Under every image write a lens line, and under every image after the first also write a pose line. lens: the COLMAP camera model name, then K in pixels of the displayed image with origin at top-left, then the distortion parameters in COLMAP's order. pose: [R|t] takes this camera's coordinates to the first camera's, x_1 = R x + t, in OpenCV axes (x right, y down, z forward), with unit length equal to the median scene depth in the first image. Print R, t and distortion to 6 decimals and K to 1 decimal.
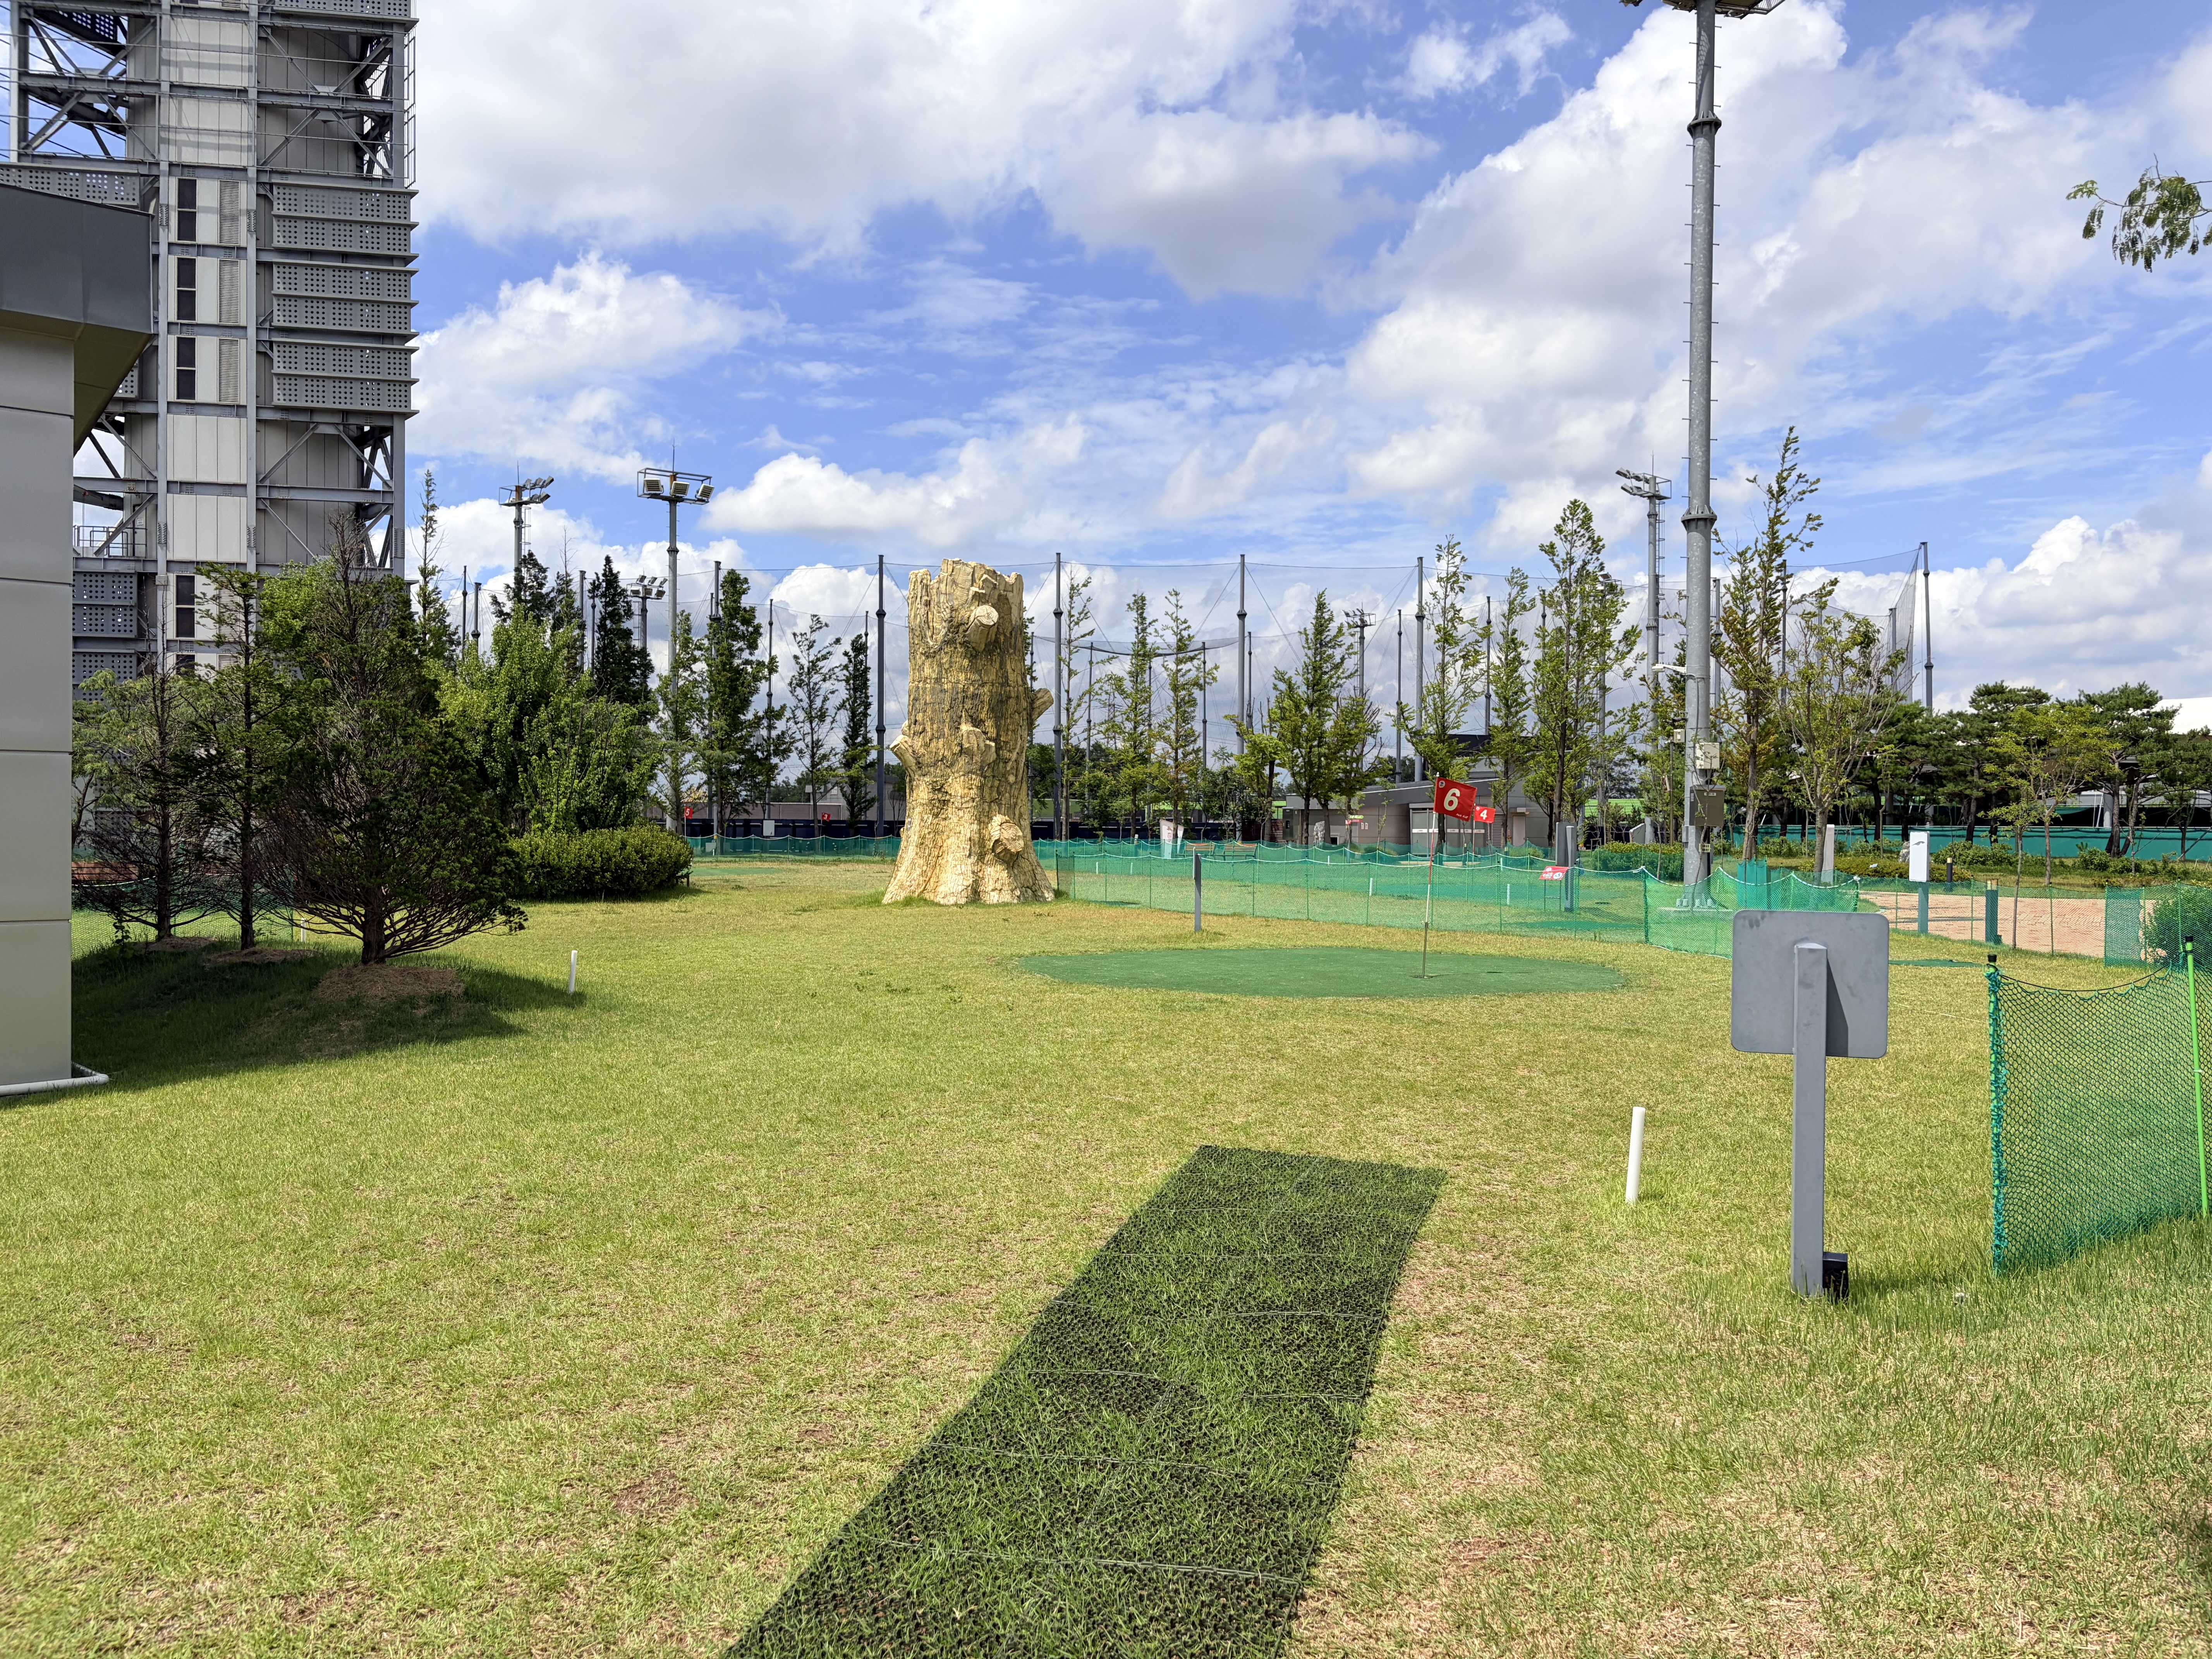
lens RADIAL K [[1645.4, 0, 1106.0], [0, 1645.4, 829.5], [0, 0, 1]] dist [0.092291, -0.081849]
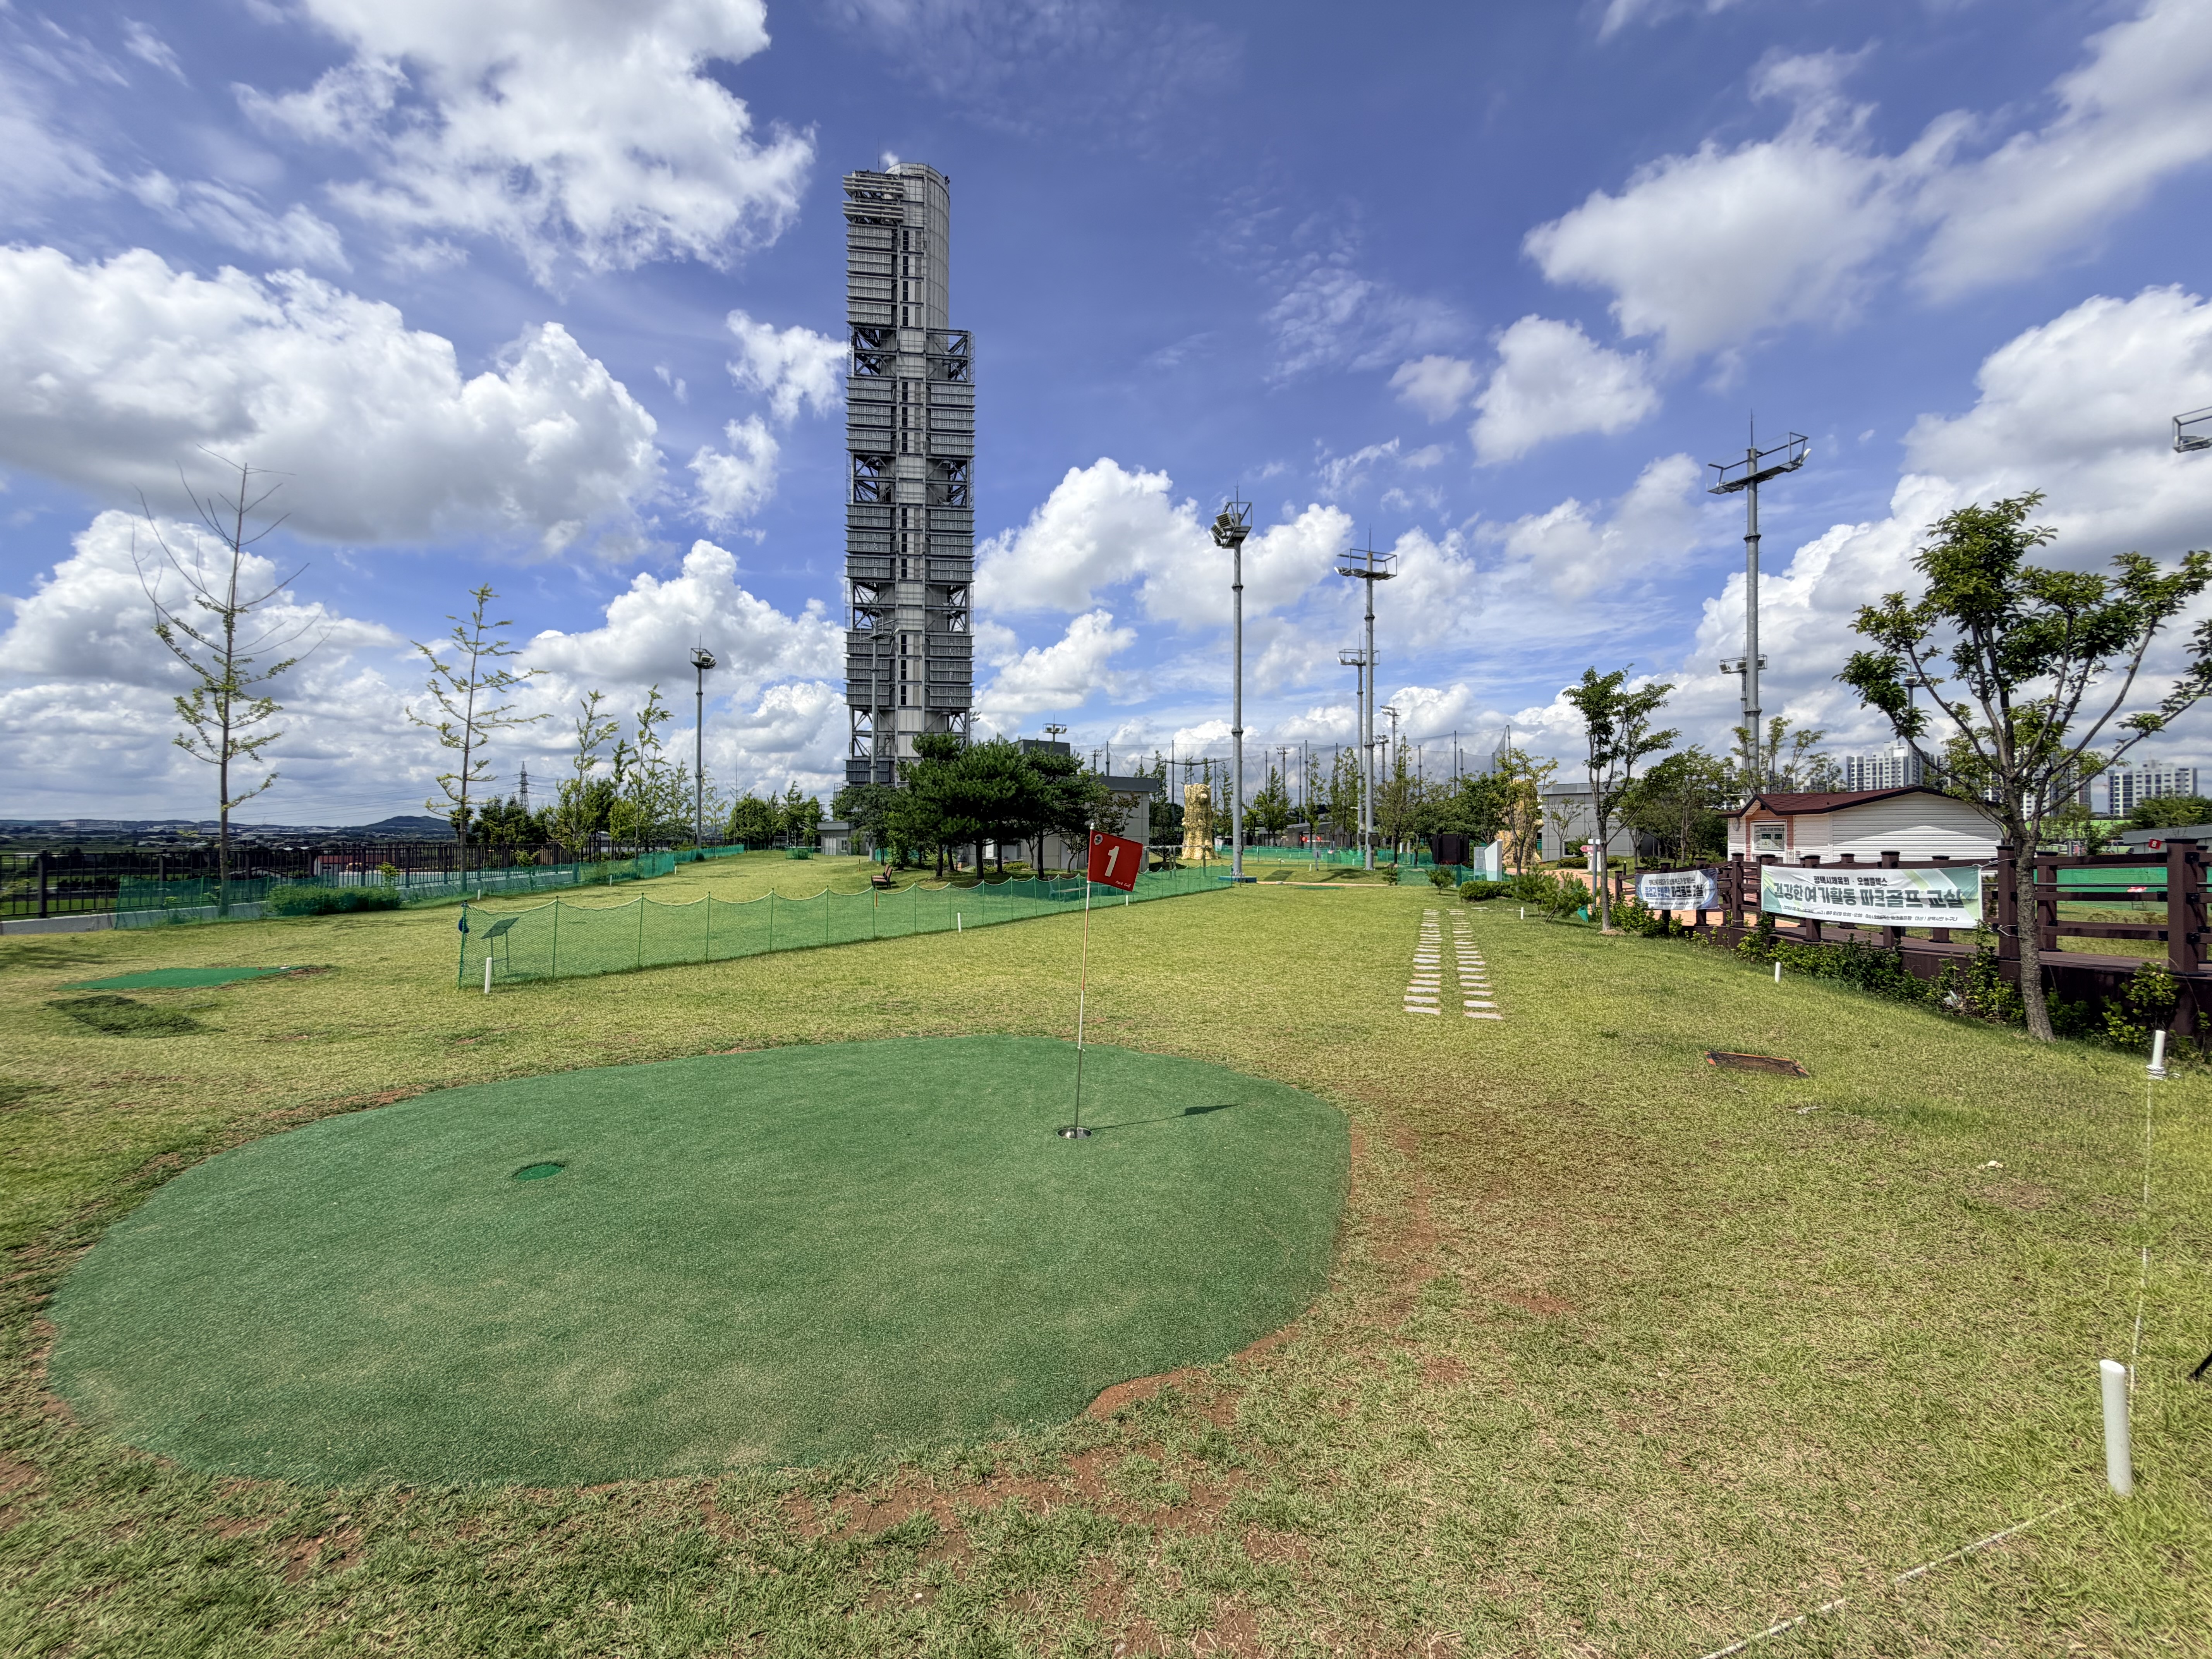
lens RADIAL K [[889.7, 0, 1106.0], [0, 889.7, 829.5], [0, 0, 1]] dist [0.000121, 0.000001]
pose [[0.999224, -0.006930, -0.038768, -0.109573], [0.006559, 0.999931, -0.009697, -0.007111], [0.038832, 0.009436, 0.999201, -0.627201]]
